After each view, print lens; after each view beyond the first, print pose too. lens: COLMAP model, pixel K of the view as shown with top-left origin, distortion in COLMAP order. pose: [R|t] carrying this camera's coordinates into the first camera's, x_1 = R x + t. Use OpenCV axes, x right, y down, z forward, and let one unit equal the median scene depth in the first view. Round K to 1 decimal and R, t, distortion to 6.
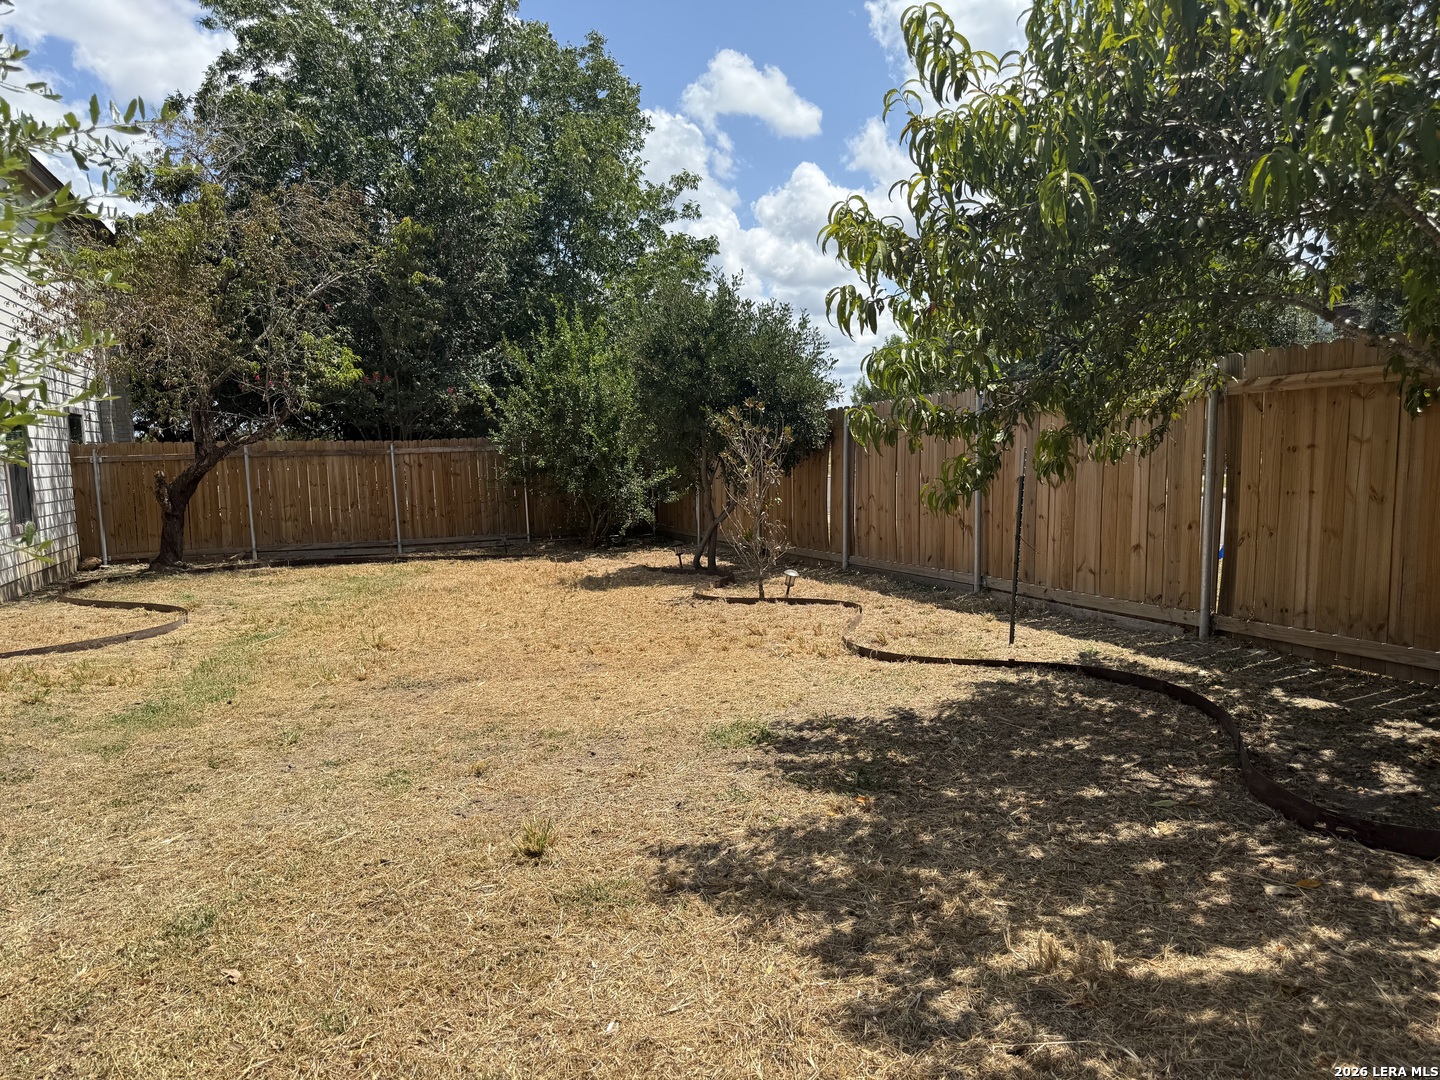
lens RADIAL K [[998.9, 0, 719.9], [0, 998.9, 545.4], [0, 0, 1]] dist [0.032139, -0.007560]
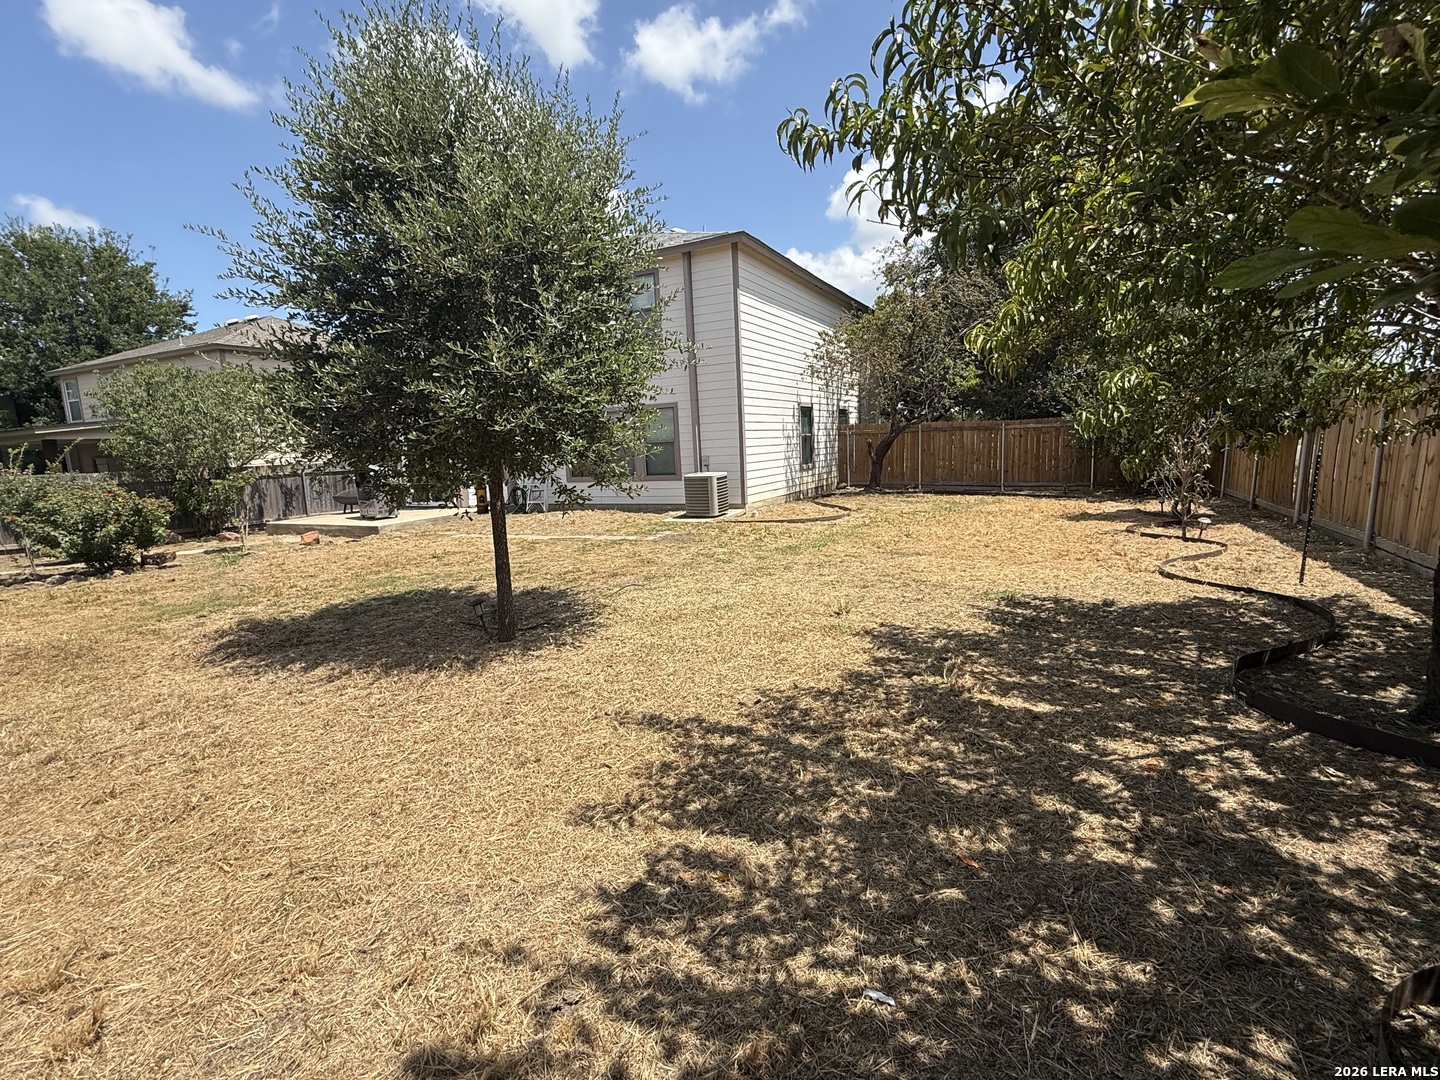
lens RADIAL K [[666.7, 0, 719.2], [0, 666.7, 542.1], [0, 0, 1]] dist [0.002328, 0.000195]
pose [[0.675180, 0.119405, -0.727925, 0.514651], [-0.056568, 0.992287, 0.110300, -0.009658], [0.735481, -0.033295, 0.676727, -0.173137]]
